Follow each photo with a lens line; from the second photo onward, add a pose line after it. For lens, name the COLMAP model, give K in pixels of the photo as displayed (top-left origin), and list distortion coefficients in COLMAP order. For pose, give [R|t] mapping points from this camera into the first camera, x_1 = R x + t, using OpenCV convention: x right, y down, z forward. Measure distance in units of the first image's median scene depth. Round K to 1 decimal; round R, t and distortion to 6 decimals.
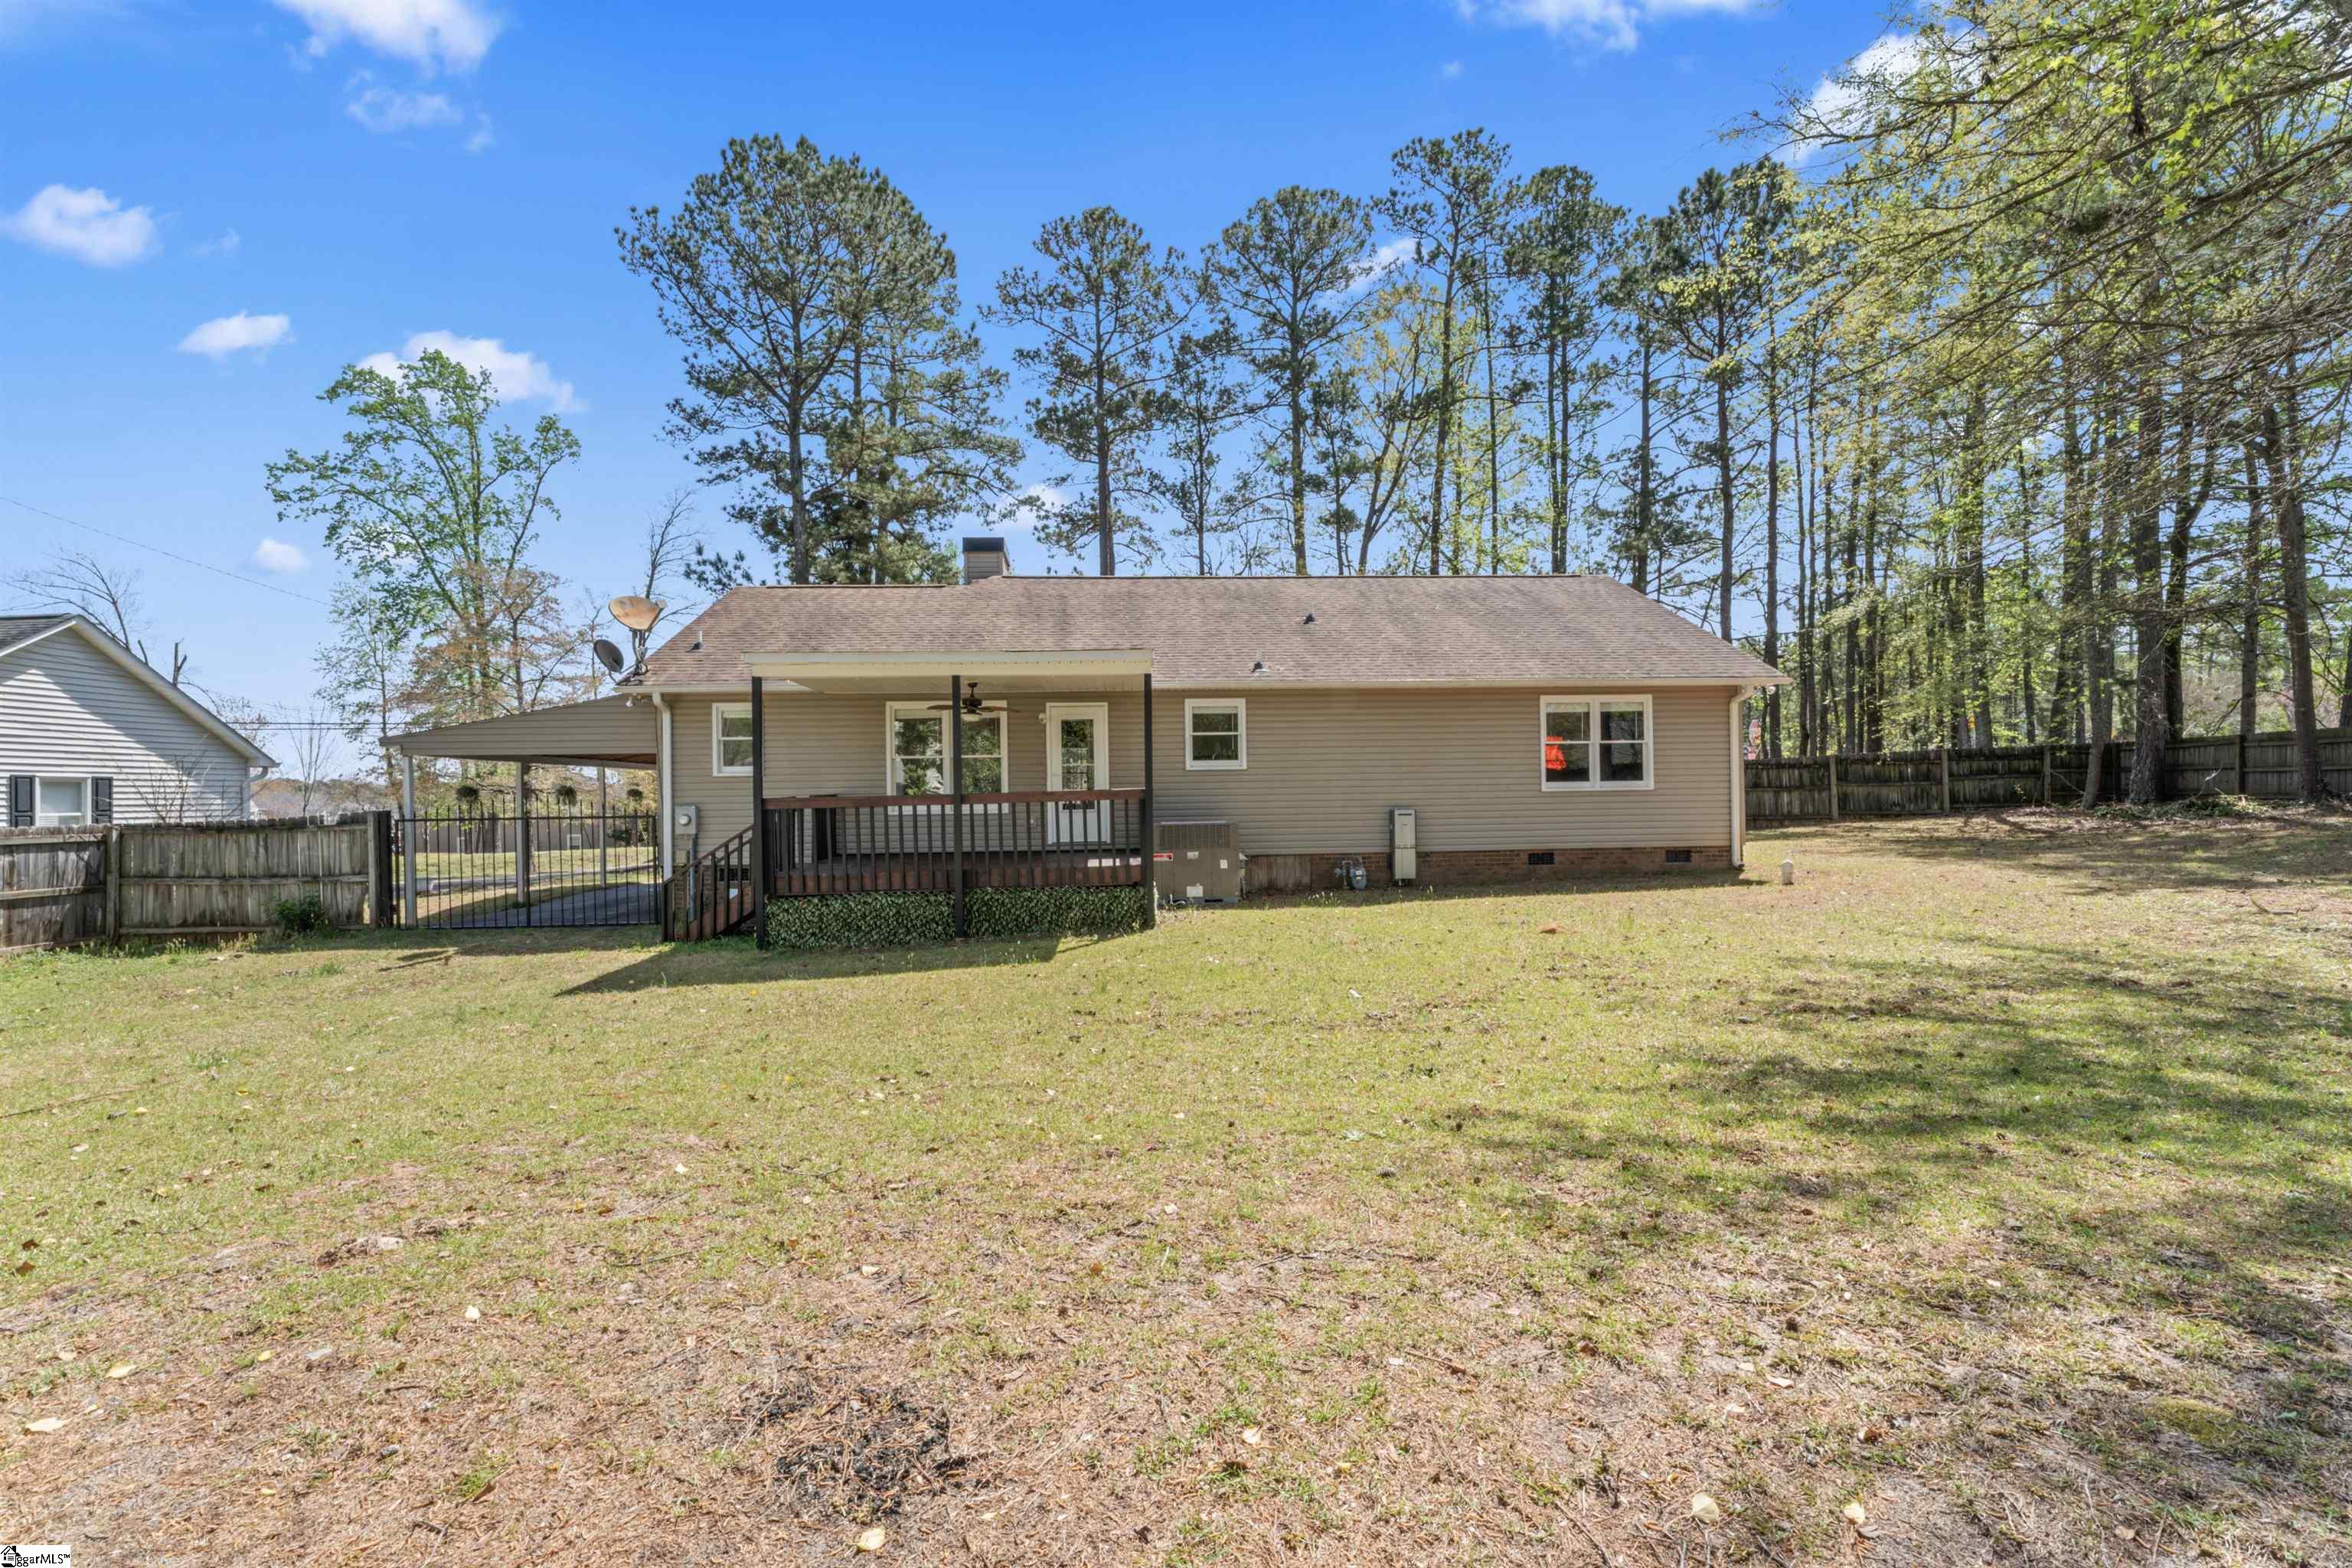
lens RADIAL K [[1029.0, 0, 1177.1], [0, 1029.0, 799.6], [0, 0, 1]] dist [0.001318, -0.000159]
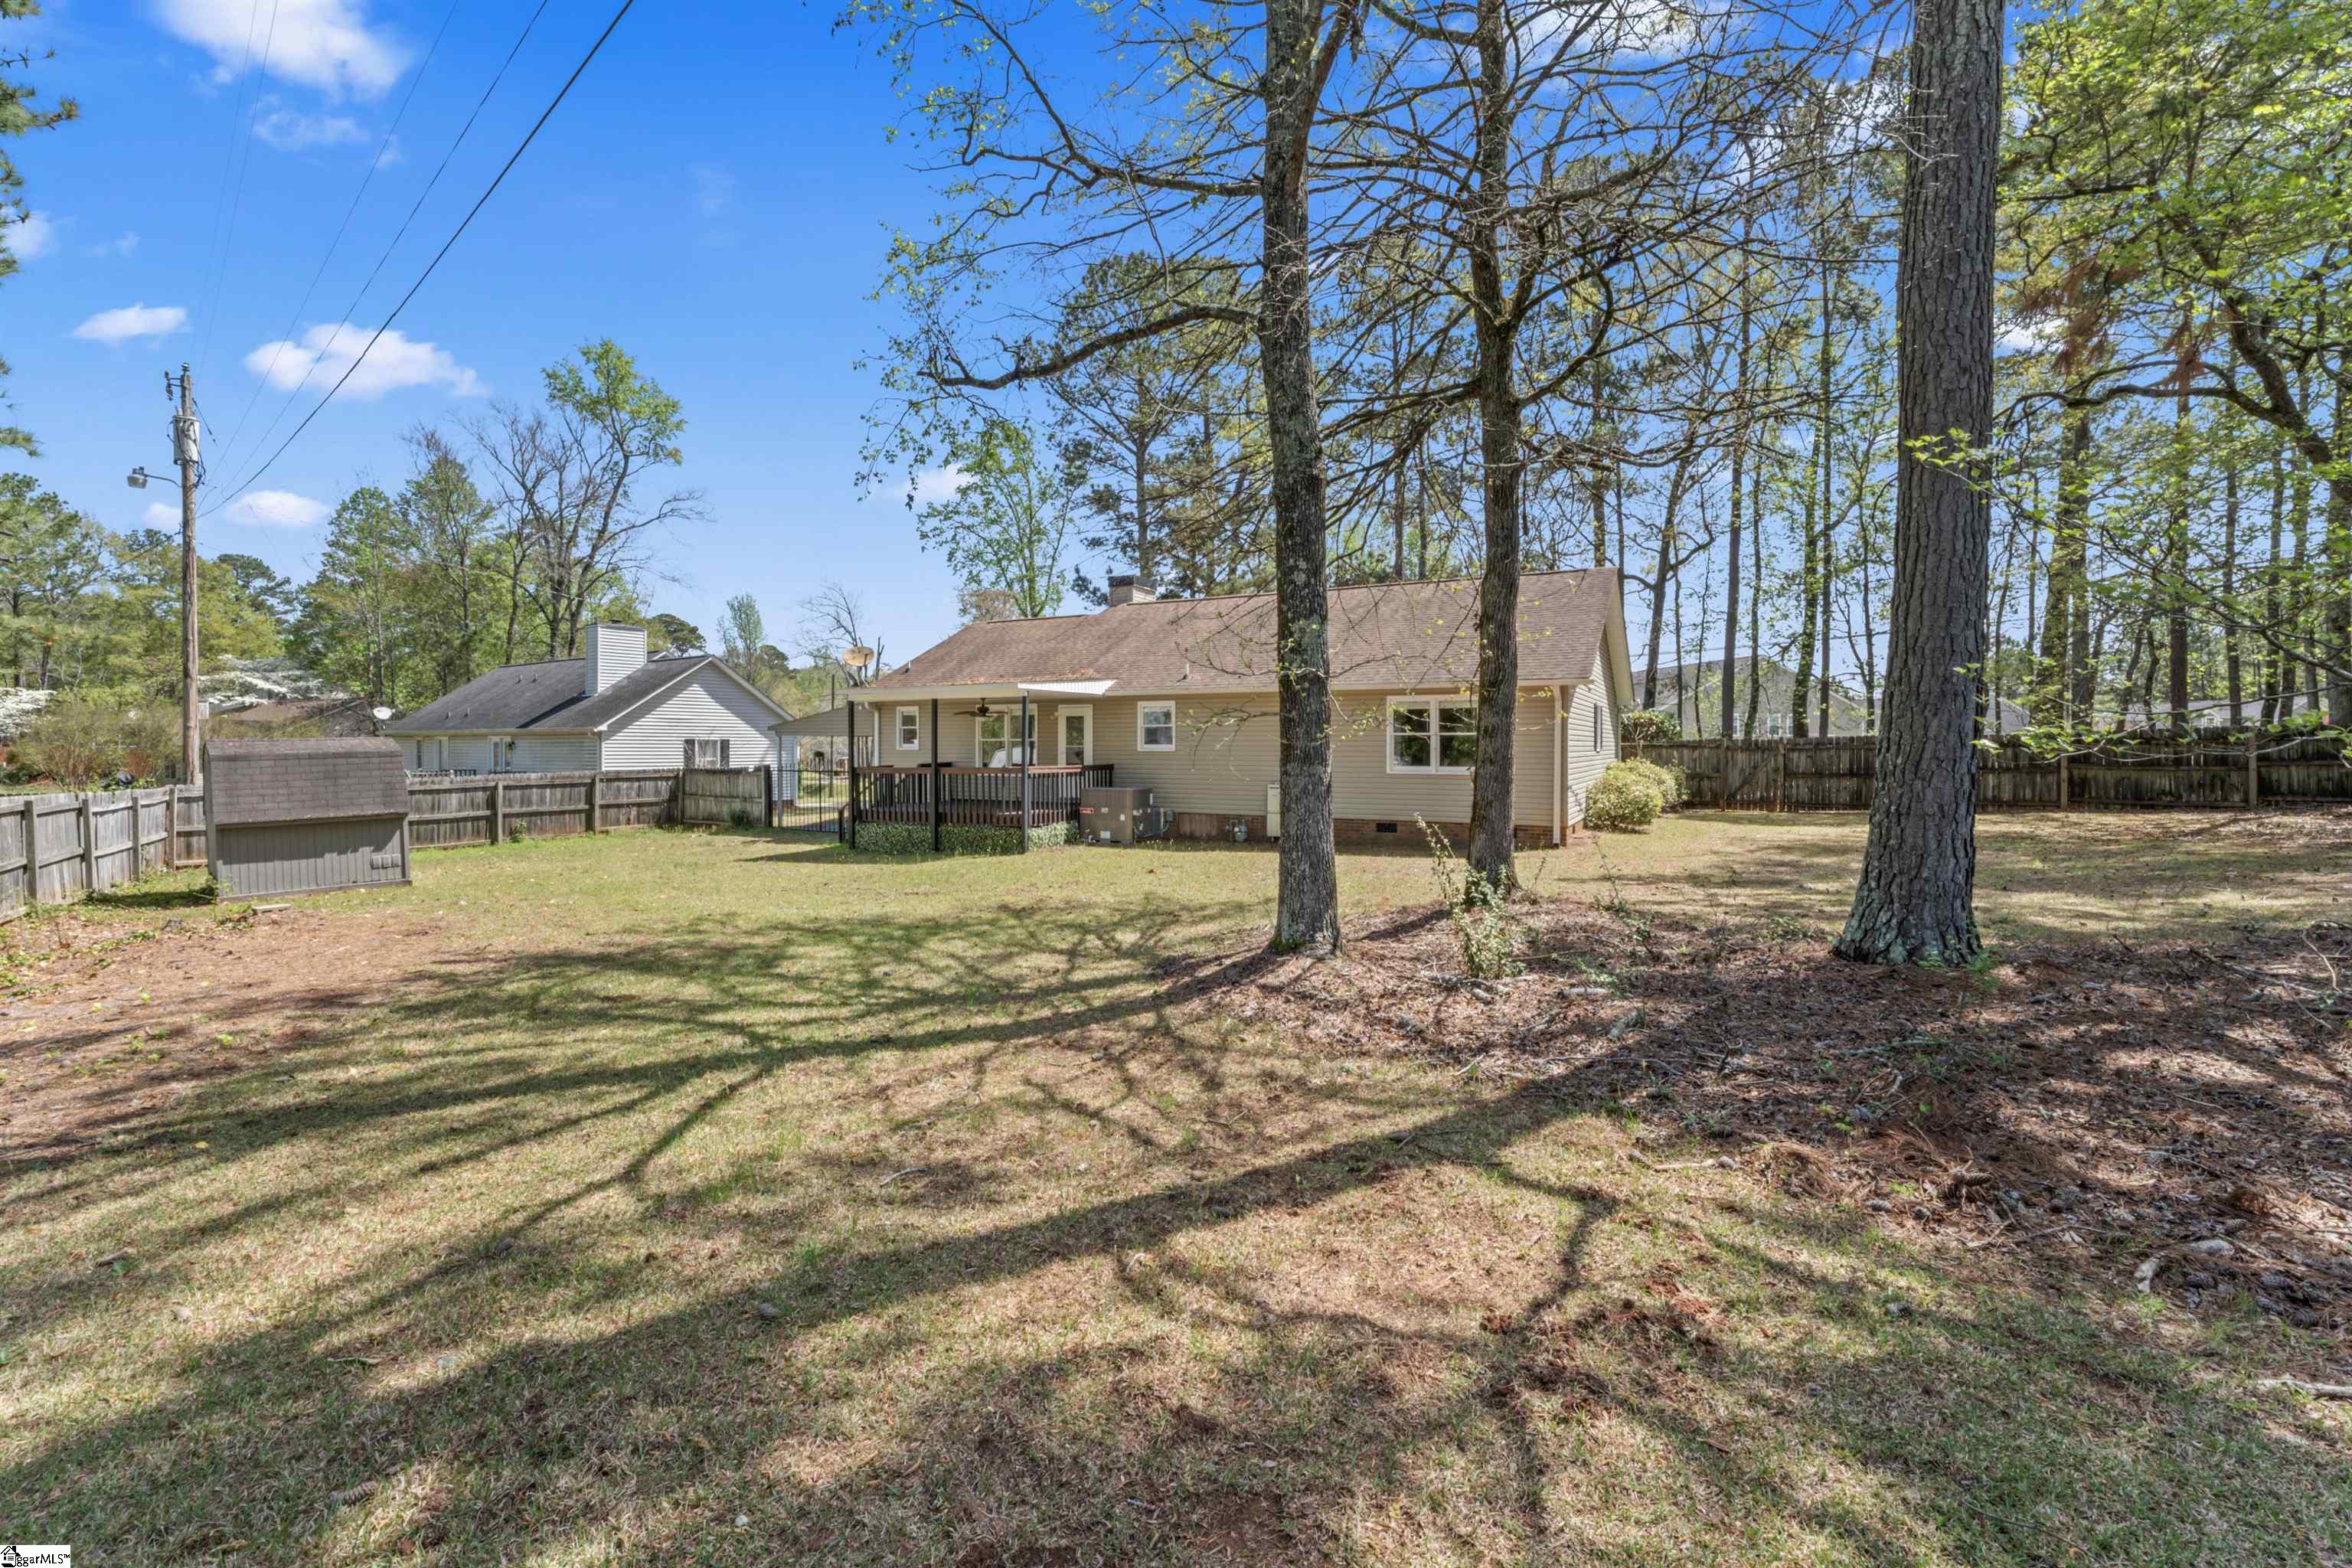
lens RADIAL K [[1029.0, 0, 1176.3], [0, 1029.0, 764.6], [0, 0, 1]] dist [0.001318, -0.000159]
pose [[0.846463, 0.026946, -0.531765, 0.658170], [-0.015224, 0.999535, 0.026415, -0.038985], [0.532230, -0.014264, 0.846480, -0.153969]]
